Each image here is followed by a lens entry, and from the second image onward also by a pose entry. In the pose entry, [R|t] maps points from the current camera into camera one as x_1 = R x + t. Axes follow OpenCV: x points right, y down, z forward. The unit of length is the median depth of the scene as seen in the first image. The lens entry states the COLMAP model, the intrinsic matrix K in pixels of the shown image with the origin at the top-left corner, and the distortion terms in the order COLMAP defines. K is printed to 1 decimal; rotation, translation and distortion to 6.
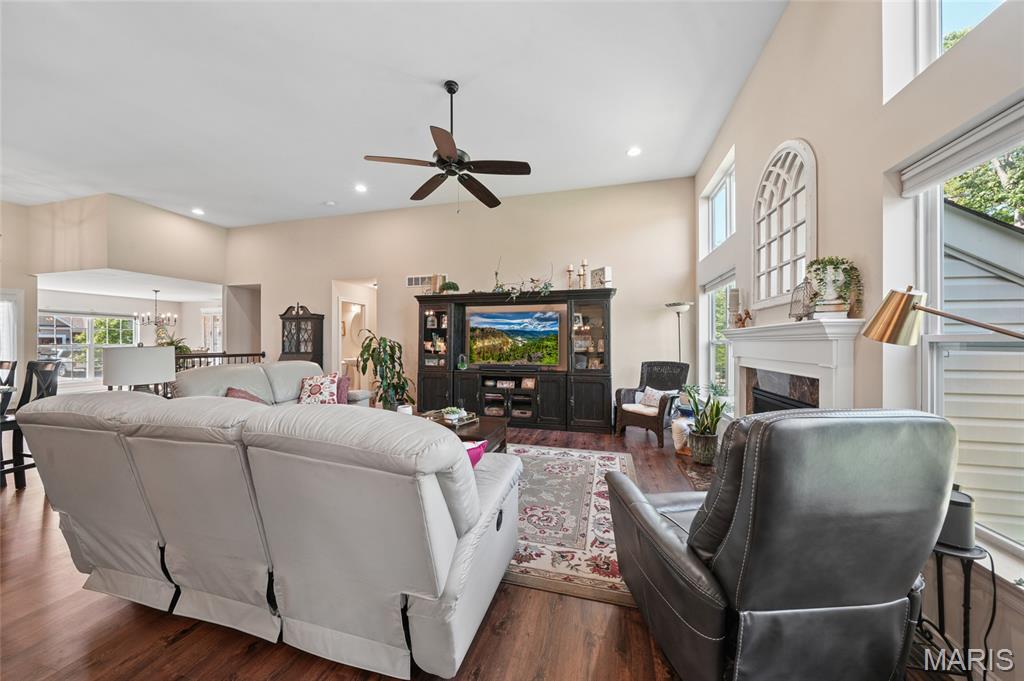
lens RADIAL K [[349.7, 0, 512.0], [0, 349.7, 340.5], [0, 0, 1]] dist [-0.001320, 0.000032]
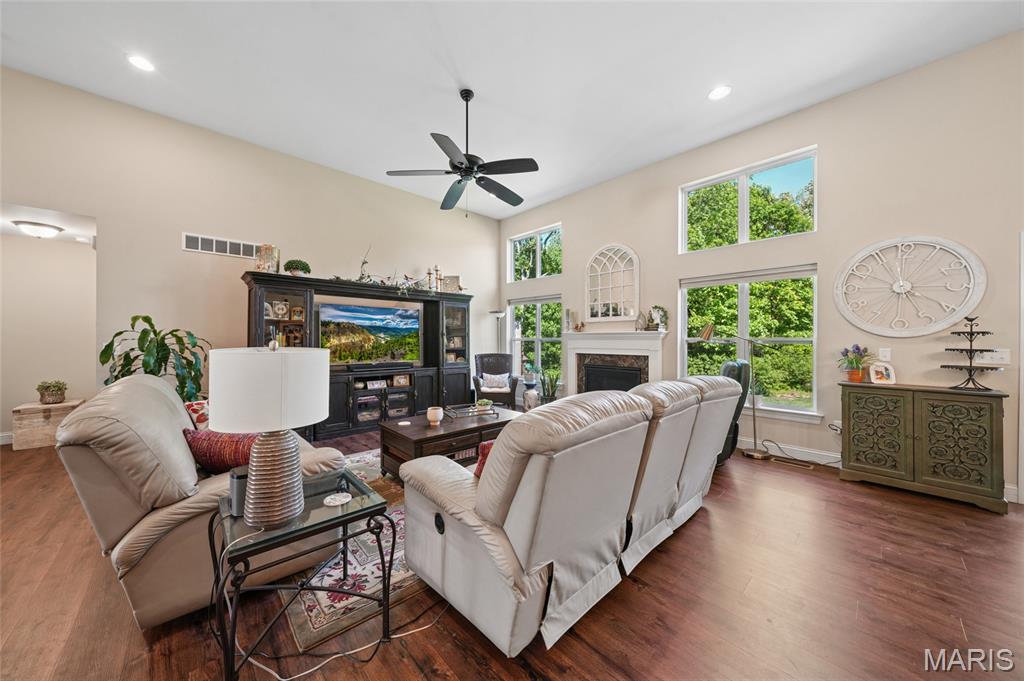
lens RADIAL K [[357.5, 0, 512.0], [0, 357.5, 340.5], [0, 0, 1]] dist [-0.004432, -0.000145]
pose [[0.518495, -0.002727, 0.855077, -0.604419], [-0.006752, 0.999951, 0.007283, -0.000878], [-0.855054, -0.009549, 0.518451, 0.193519]]
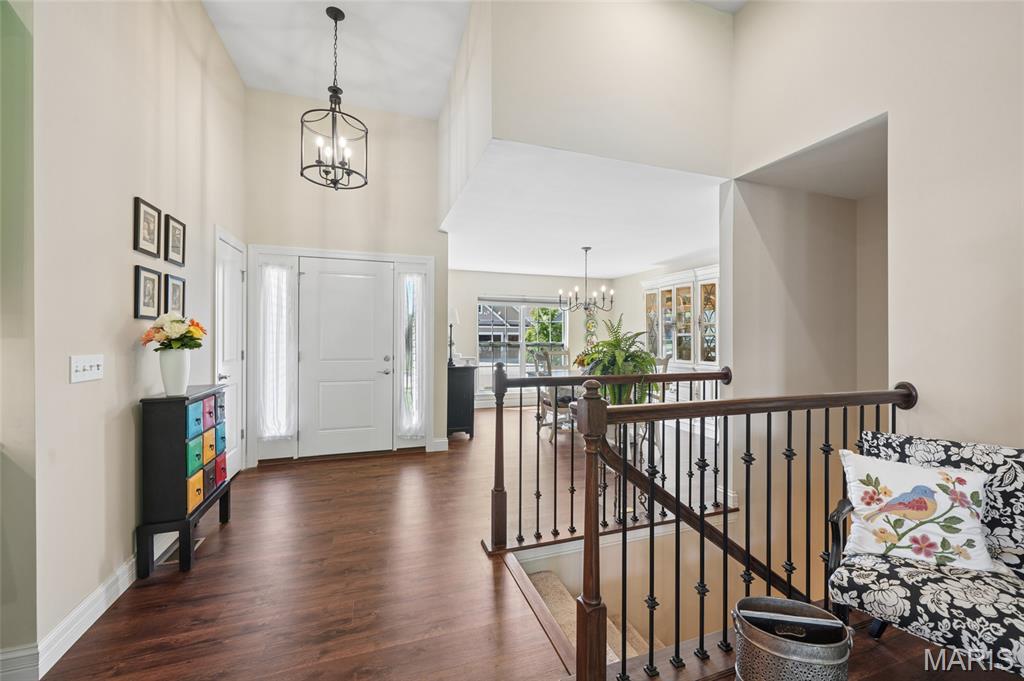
lens RADIAL K [[404.2, 0, 512.0], [0, 404.2, 340.5], [0, 0, 1]] dist [-0.000604, -0.000015]
pose [[0.563738, 0.004446, -0.825941, -0.808797], [-0.000242, 0.999986, 0.005218, 0.001444], [0.825953, -0.002742, 0.563732, 0.787689]]
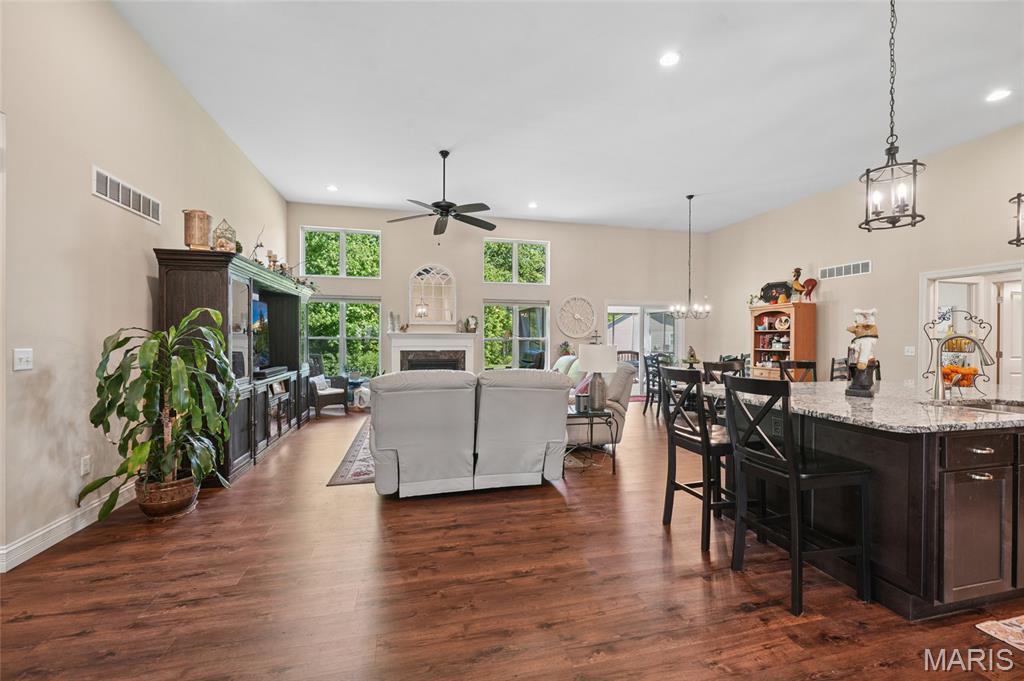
lens RADIAL K [[416.9, 0, 517.3], [0, 416.9, 340.5], [0, 0, 1]] dist [-0.000263, -0.000003]
pose [[-0.489275, -0.006743, 0.872103, -1.039792], [-0.009080, 0.999955, 0.002638, 0.001192], [-0.872082, -0.006628, -0.489315, 0.918860]]
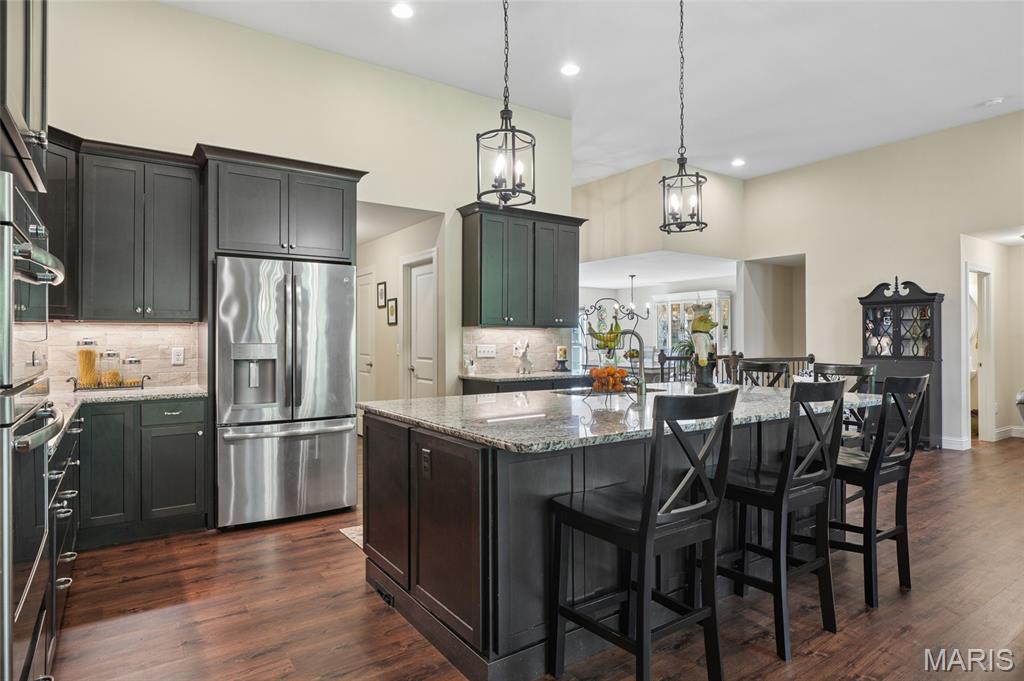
lens RADIAL K [[571.9, 0, 511.1], [0, 571.9, 335.0], [0, 0, 1]] dist [0.000851, 0.000630]
pose [[0.764082, -0.004683, -0.645102, -0.565941], [0.002191, 0.999987, -0.004665, -0.001100], [0.645115, 0.002151, 0.764082, -0.265277]]
